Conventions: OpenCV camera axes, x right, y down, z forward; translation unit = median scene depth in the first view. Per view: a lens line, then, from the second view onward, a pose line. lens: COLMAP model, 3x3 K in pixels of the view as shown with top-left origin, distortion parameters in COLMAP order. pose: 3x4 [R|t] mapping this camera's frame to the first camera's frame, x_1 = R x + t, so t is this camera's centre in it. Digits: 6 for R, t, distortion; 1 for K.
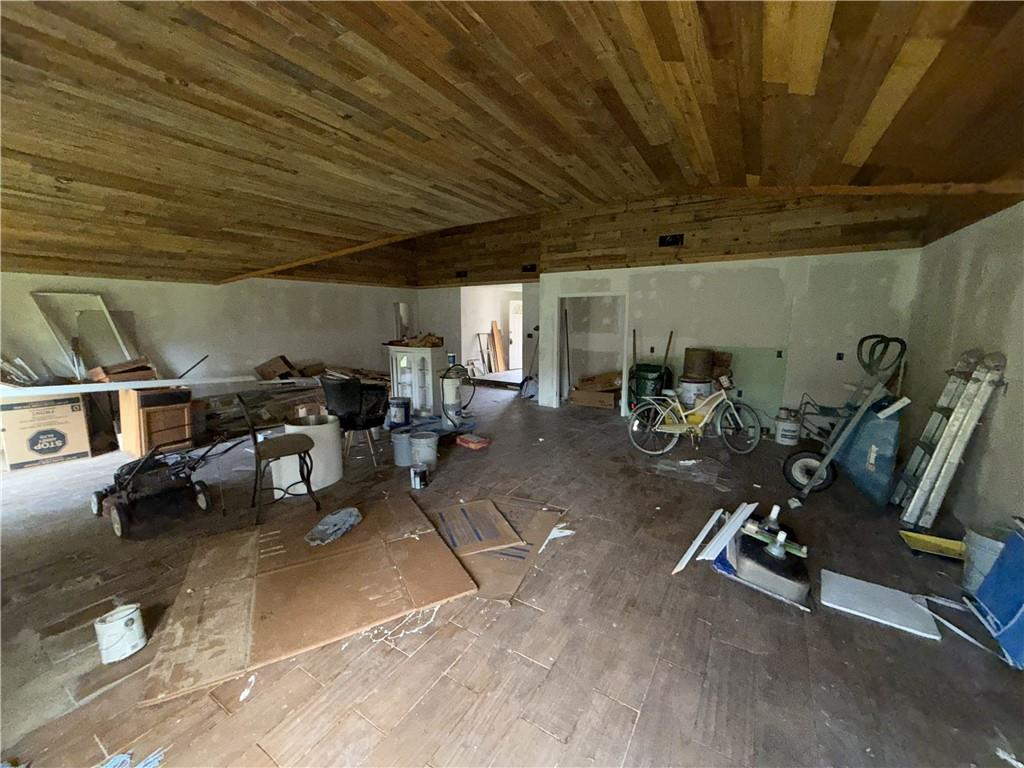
lens RADIAL K [[408.6, 0, 510.5], [0, 408.6, 381.6], [0, 0, 1]] dist [-0.002038, 0.000650]
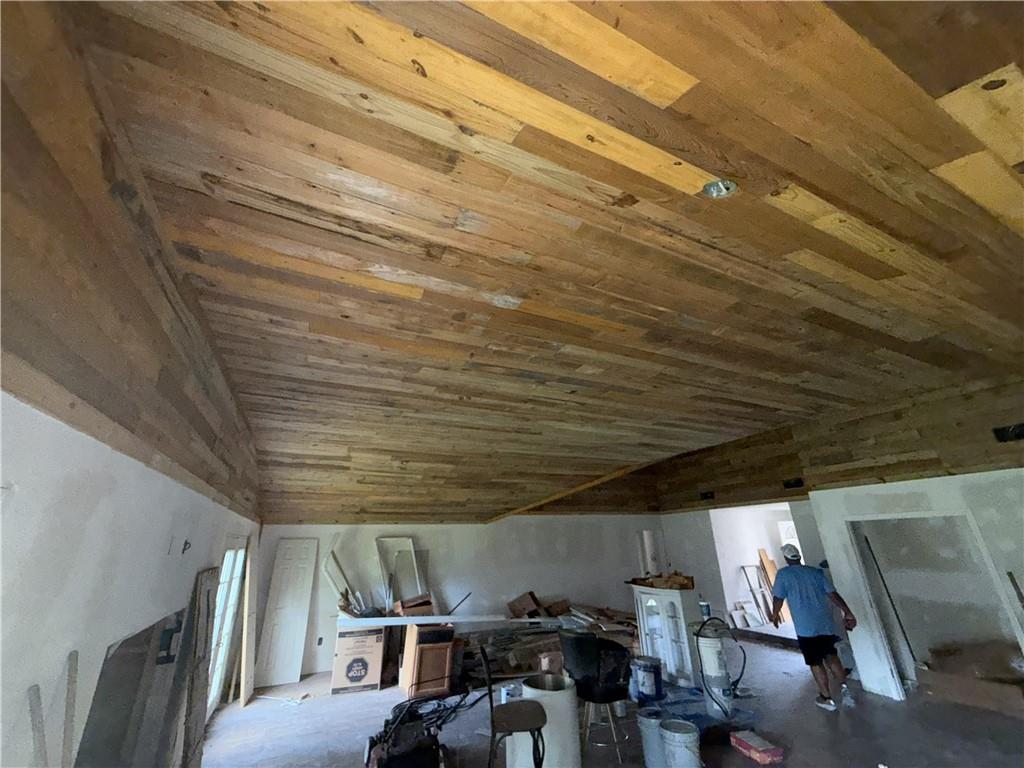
lens RADIAL K [[408.6, 0, 510.4], [0, 408.6, 381.8], [0, 0, 1]] dist [-0.002038, 0.000650]
pose [[0.839774, -0.215647, -0.498273, 0.032962], [-0.060974, 0.874474, -0.481225, -0.034721], [0.539502, 0.434502, 0.721211, -0.004684]]
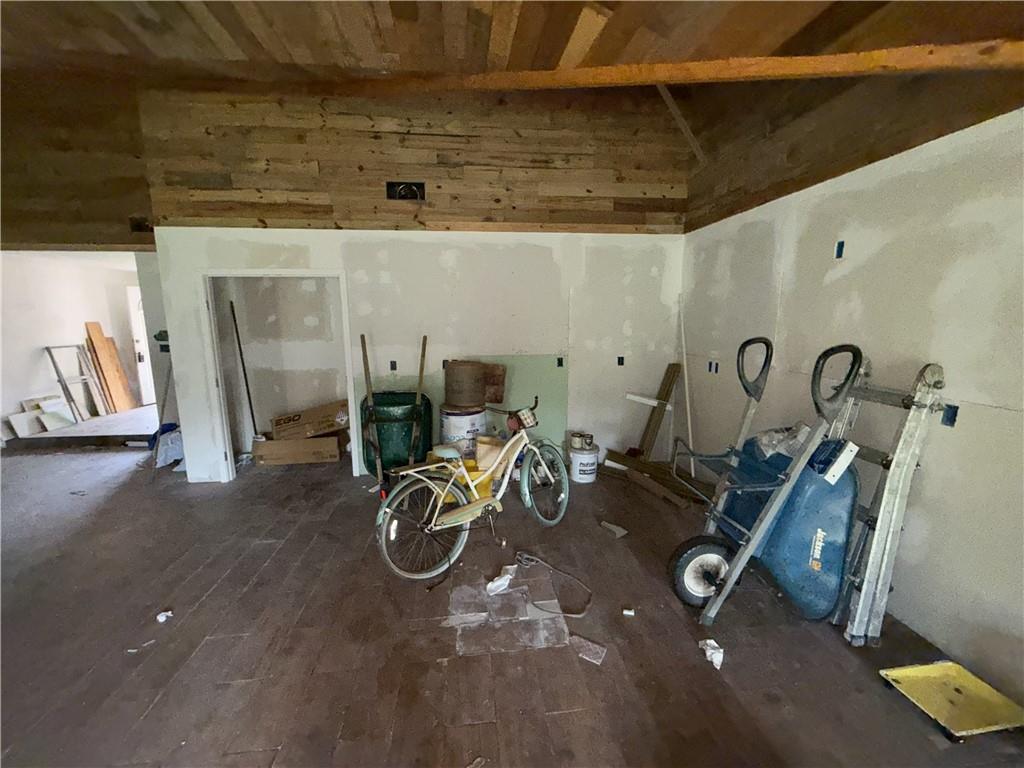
lens RADIAL K [[408.6, 0, 511.7], [0, 408.6, 381.9], [0, 0, 1]] dist [-0.002038, 0.000650]
pose [[0.782924, -0.099950, 0.614036, 0.111742], [0.098889, 0.994455, 0.035784, -0.063467], [-0.614208, 0.032706, 0.788466, 0.433470]]
